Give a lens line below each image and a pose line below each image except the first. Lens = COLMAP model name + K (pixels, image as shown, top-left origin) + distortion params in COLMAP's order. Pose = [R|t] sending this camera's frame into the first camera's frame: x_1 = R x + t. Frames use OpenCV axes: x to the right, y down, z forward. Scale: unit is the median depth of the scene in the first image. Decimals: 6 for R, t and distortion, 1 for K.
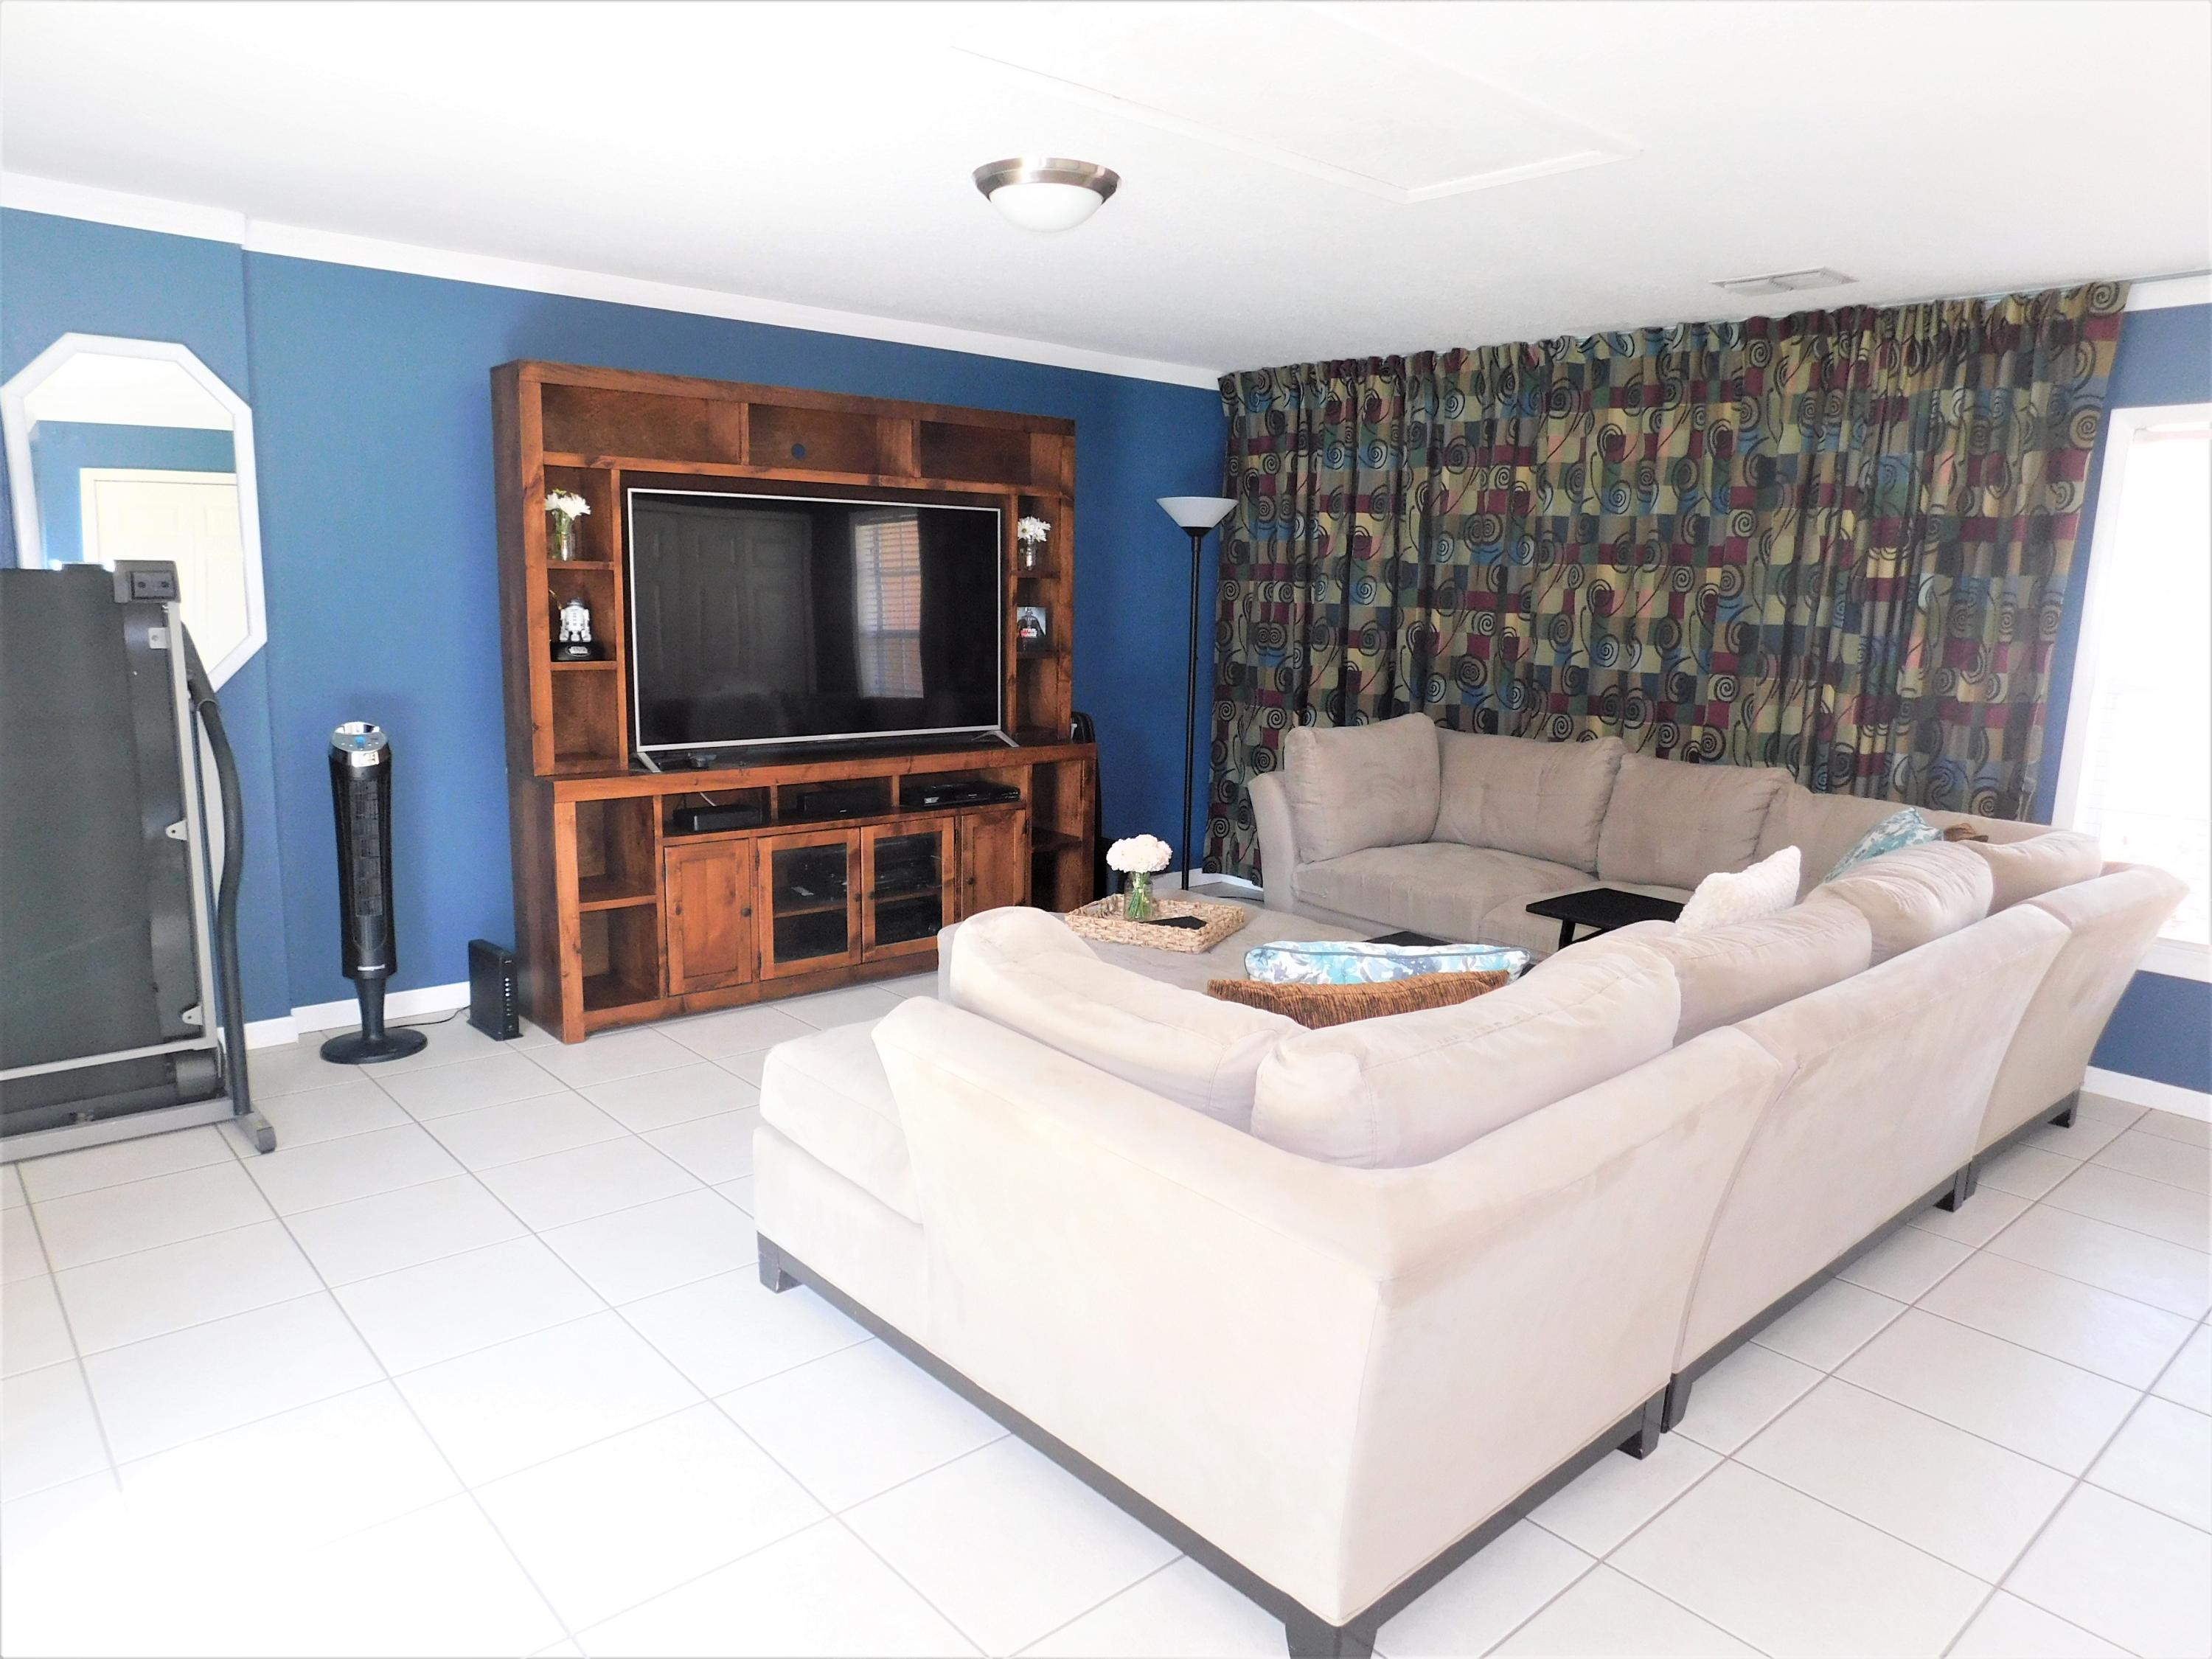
lens RADIAL K [[1459.7, 0, 1103.1], [0, 1459.7, 827.1], [0, 0, 1]] dist [-0.052639, 0.044984]
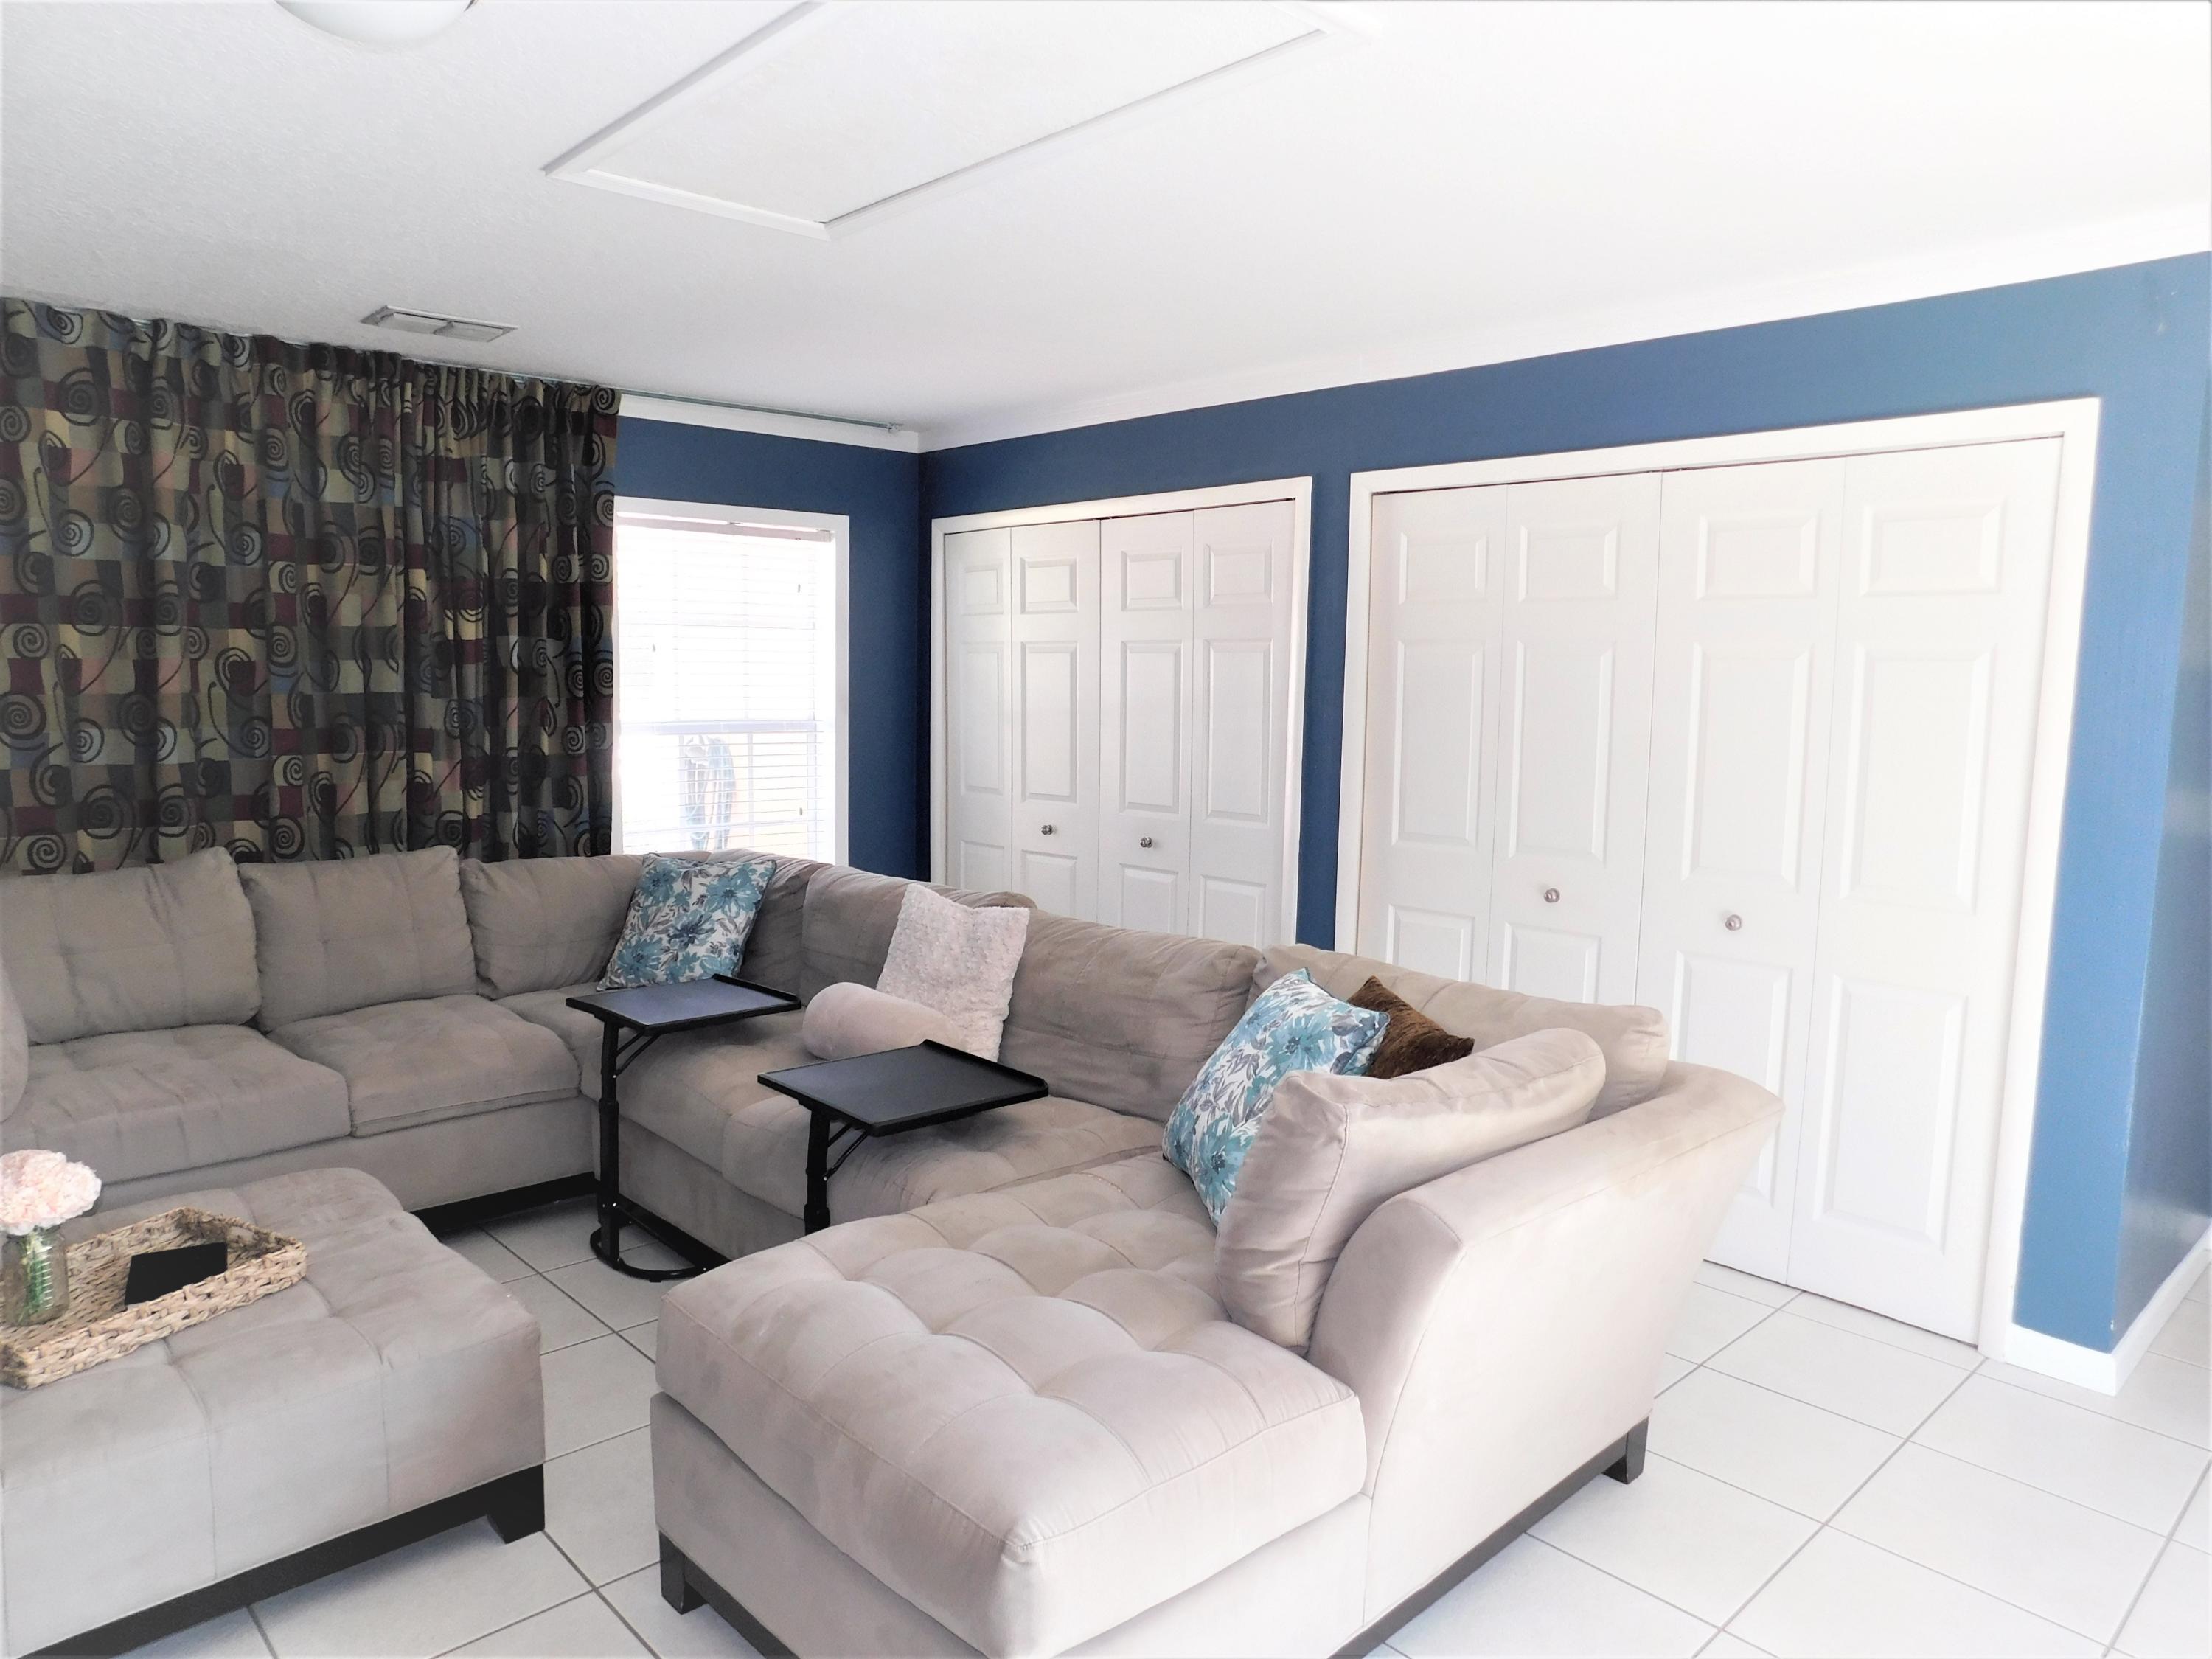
lens RADIAL K [[1459.7, 0, 1103.3], [0, 1459.7, 836.9], [0, 0, 1]] dist [-0.052639, 0.044984]
pose [[-0.026365, -0.143143, 0.989351, -0.457258], [0.161283, 0.976120, 0.145527, -0.111613], [-0.986556, 0.163402, -0.002649, 0.577498]]
